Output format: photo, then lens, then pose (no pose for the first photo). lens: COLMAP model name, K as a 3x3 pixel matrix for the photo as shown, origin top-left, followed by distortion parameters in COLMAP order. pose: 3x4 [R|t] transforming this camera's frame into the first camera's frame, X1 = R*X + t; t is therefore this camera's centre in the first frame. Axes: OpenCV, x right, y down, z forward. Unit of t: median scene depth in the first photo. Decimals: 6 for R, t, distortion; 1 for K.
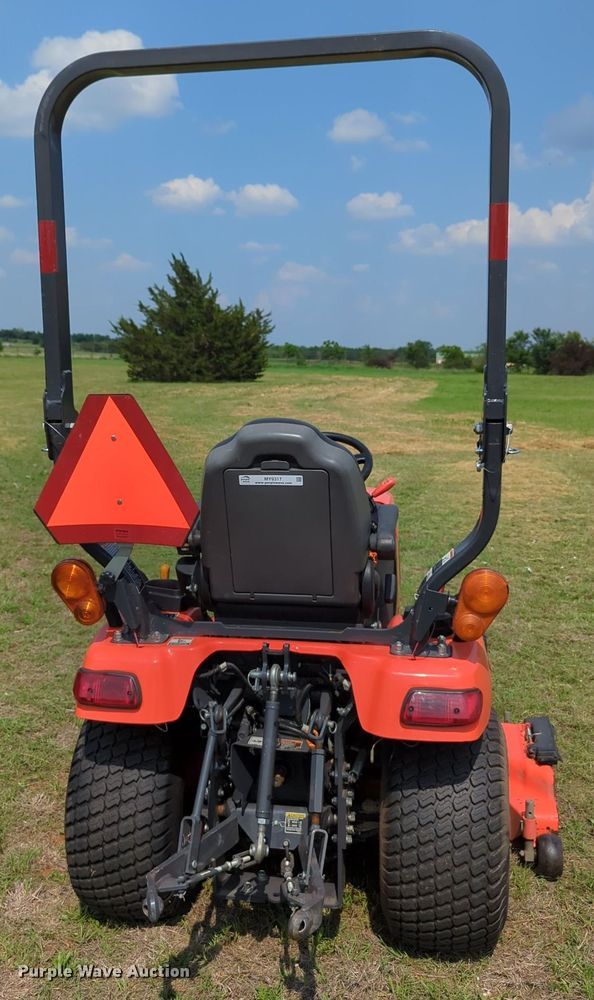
lens RADIAL K [[830.3, 0, 297.7], [0, 830.3, 478.2], [0, 0, 1]] dist [0.001338, -0.002842]
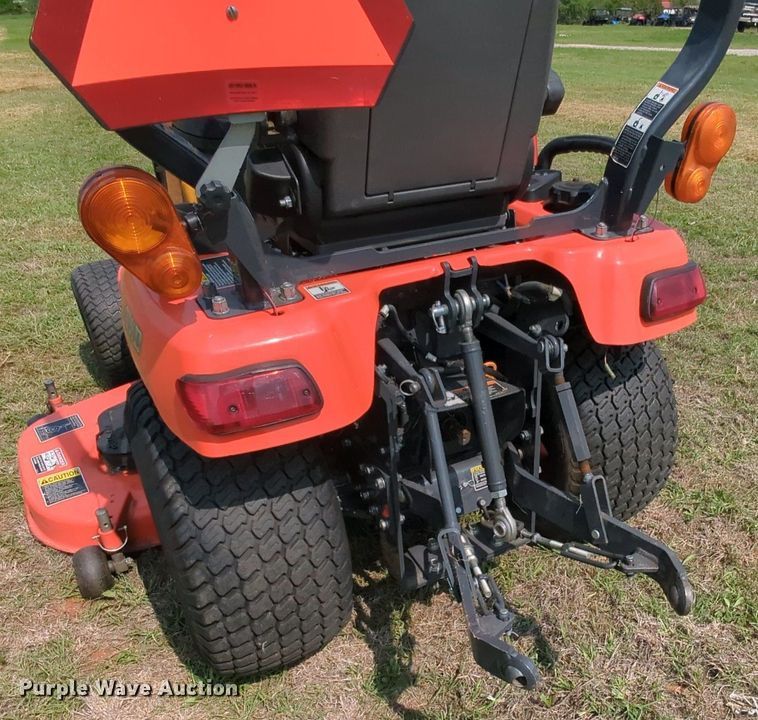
lens RADIAL K [[638.5, 0, 379.6], [0, 638.5, 383.3], [0, 0, 1]] dist [0.002825, 0.002676]
pose [[0.822845, -0.296945, 0.484509, -0.360207], [0.089950, 0.909922, 0.404908, 0.074583], [-0.561101, -0.289595, 0.775436, 0.604977]]
